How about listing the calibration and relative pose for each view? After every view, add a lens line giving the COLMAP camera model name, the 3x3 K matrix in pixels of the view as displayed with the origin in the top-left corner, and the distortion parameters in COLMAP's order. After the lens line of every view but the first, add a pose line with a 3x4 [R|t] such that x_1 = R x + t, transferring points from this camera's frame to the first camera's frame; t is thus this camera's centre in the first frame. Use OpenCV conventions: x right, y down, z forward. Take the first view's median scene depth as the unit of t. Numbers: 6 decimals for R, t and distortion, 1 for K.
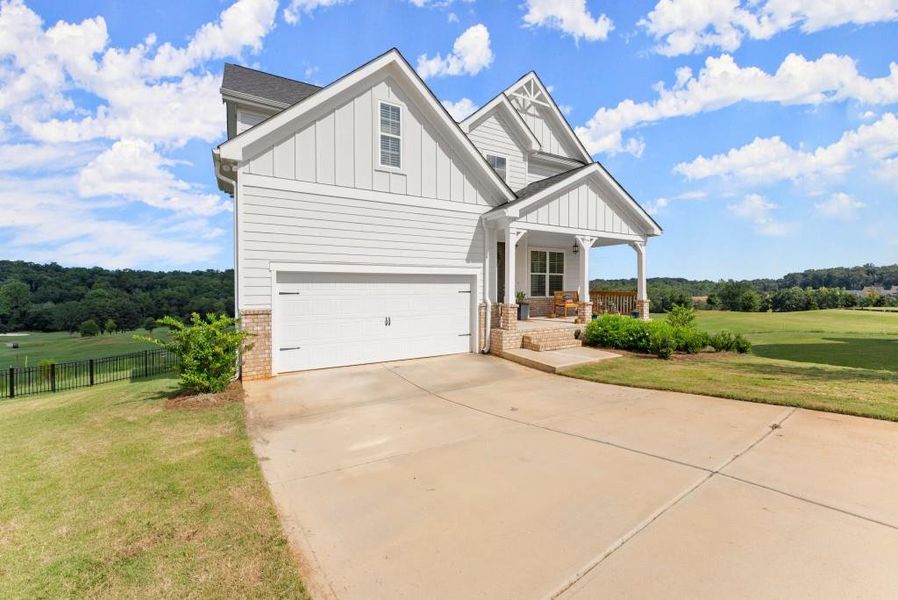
lens RADIAL K [[373.4, 0, 449.0], [0, 373.4, 300.0], [0, 0, 1]] dist [0.001736, 0.000016]
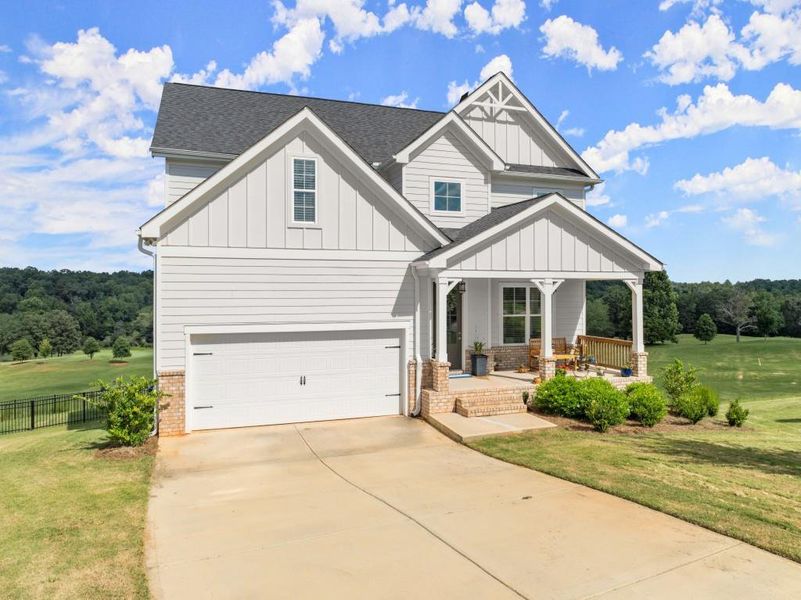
lens RADIAL K [[589.2, 0, 402.8], [0, 589.2, 302.4], [0, 0, 1]] dist [-0.024295, -0.003551]
pose [[0.982866, 0.002479, -0.184306, 0.342449], [-0.005222, 0.999883, -0.014399, -0.114712], [0.184249, 0.015115, 0.982763, -0.412918]]
